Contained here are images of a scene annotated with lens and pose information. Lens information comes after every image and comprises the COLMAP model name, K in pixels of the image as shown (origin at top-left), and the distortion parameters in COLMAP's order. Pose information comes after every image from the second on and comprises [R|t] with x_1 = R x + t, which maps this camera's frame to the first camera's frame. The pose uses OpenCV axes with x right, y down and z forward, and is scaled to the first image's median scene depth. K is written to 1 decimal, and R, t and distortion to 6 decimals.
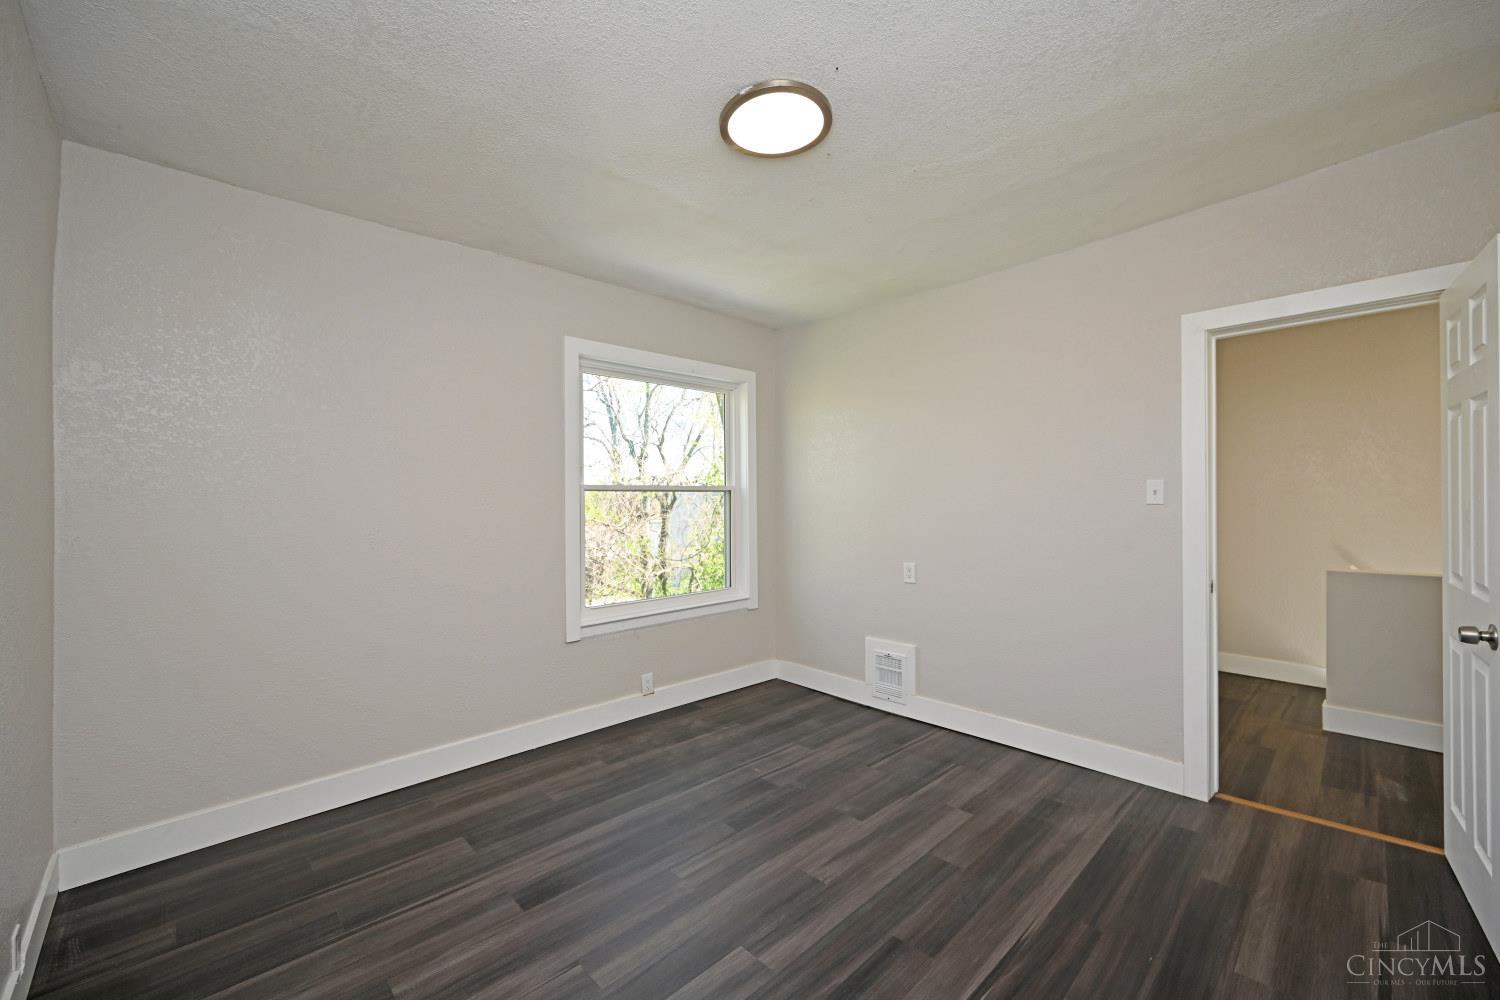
lens RADIAL K [[591.0, 0, 756.8], [0, 591.0, 498.4], [0, 0, 1]] dist [-0.002935, 0.000168]
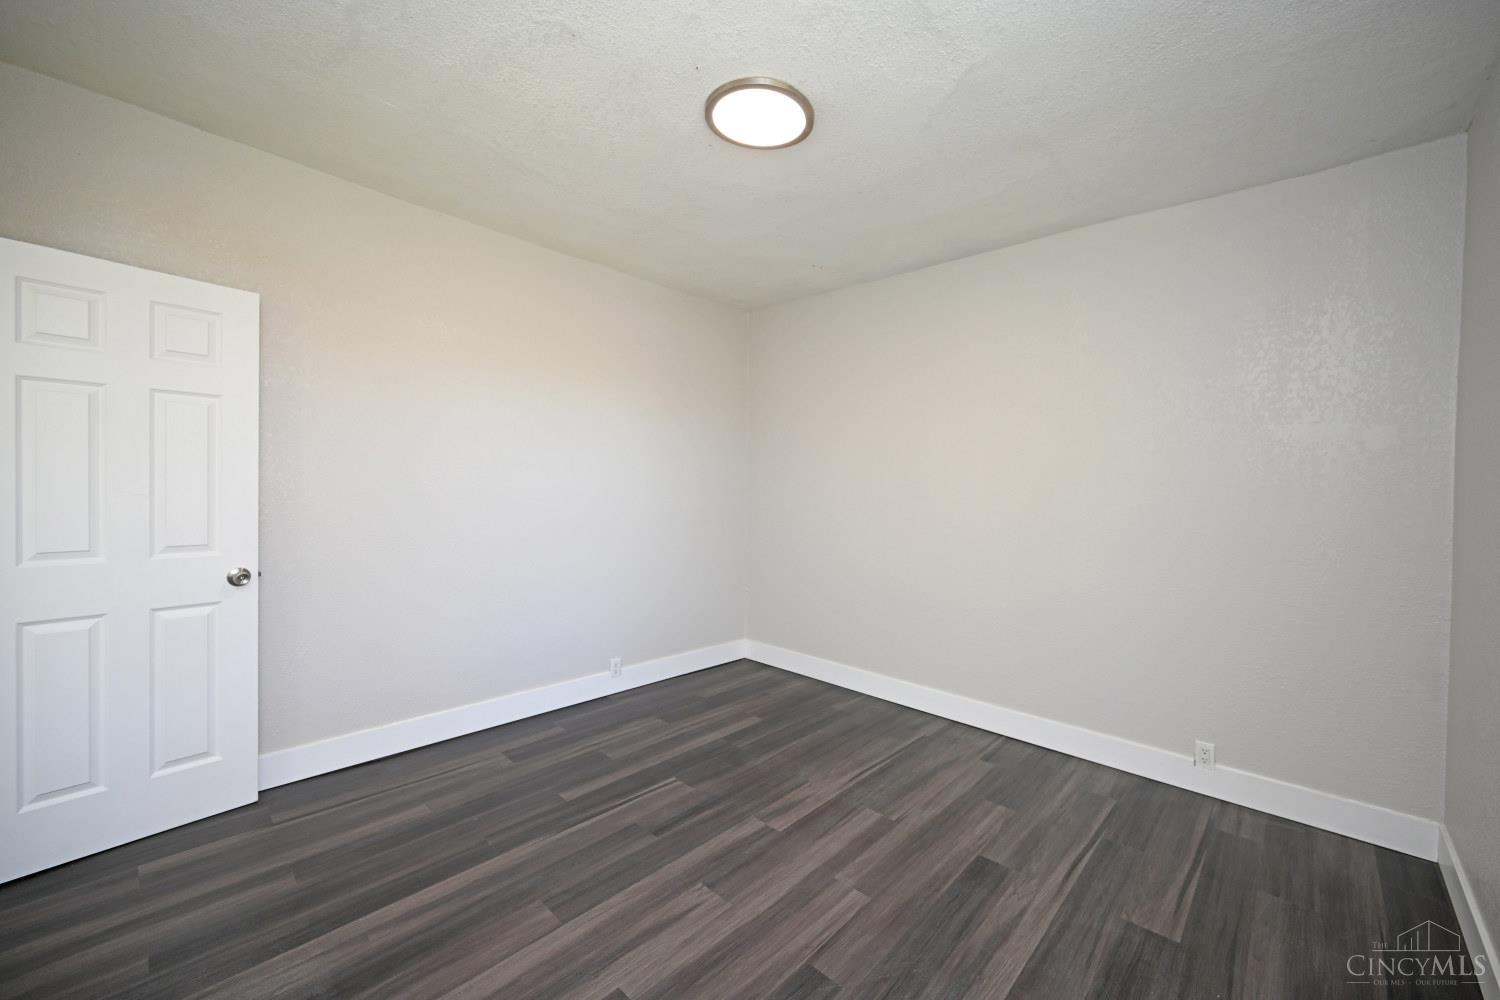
lens RADIAL K [[602.0, 0, 751.5], [0, 602.0, 491.7], [0, 0, 1]] dist [0.008489, 0.000179]
pose [[-0.999261, -0.003509, -0.038273, 0.066572], [-0.004068, 0.999886, 0.014560, 0.003065], [0.038218, 0.014705, -0.999161, 1.758862]]
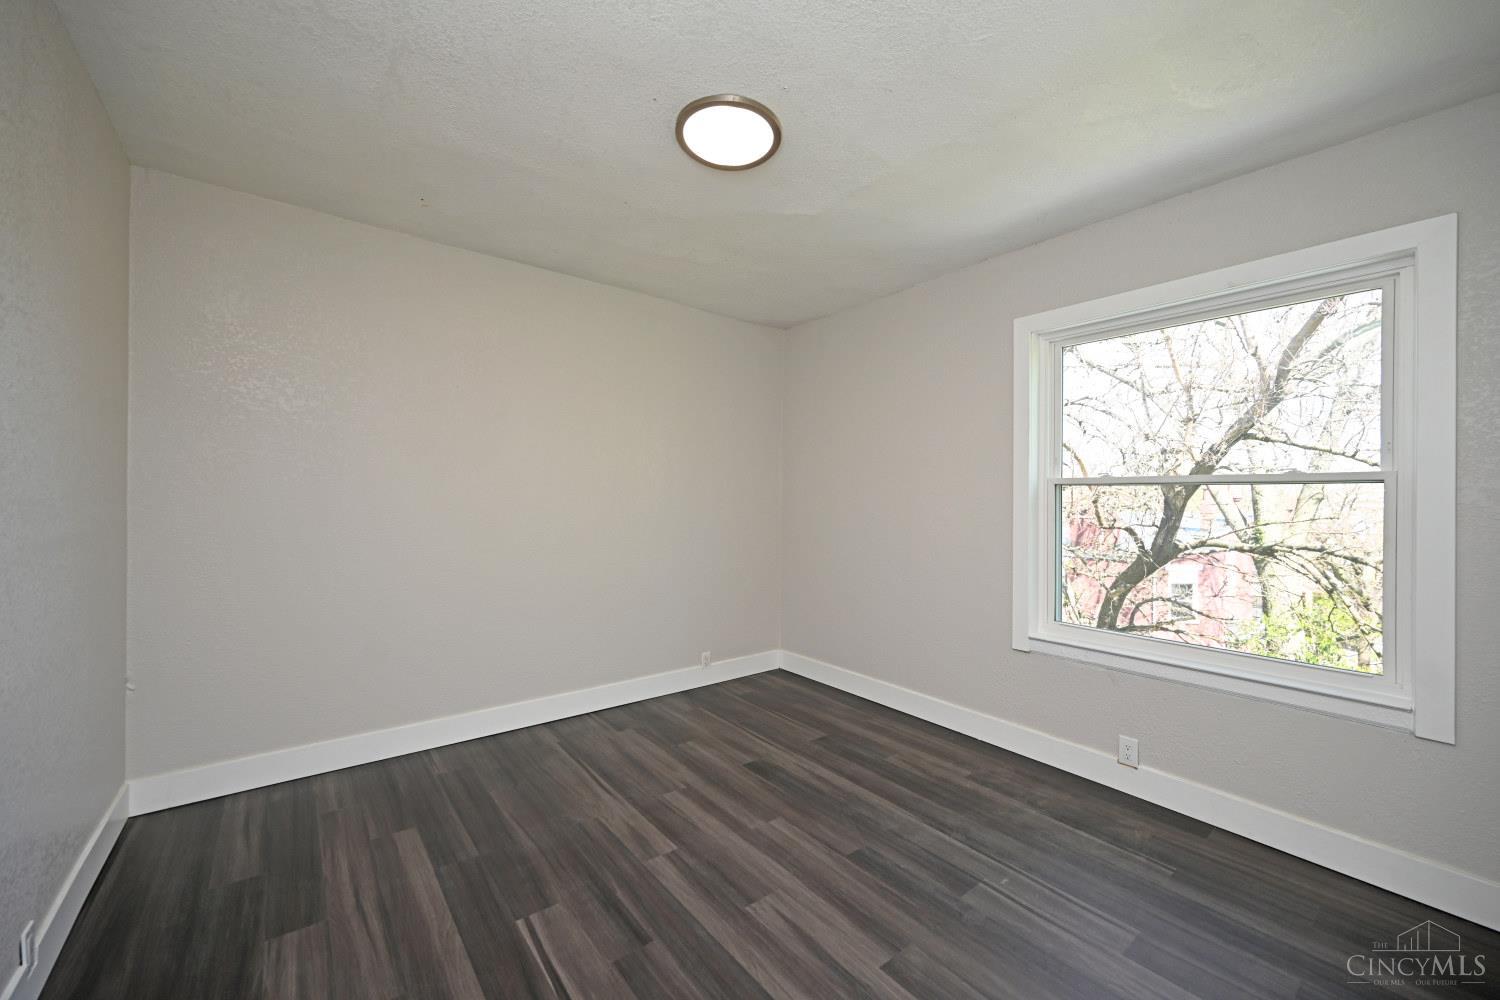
lens RADIAL K [[591.0, 0, 756.8], [0, 591.0, 498.4], [0, 0, 1]] dist [-0.002935, 0.000168]
pose [[-0.091081, 0.011193, -0.995781, 0.918492], [-0.008068, 0.999896, 0.011977, -0.000459], [0.995811, 0.009125, -0.090981, 0.977135]]
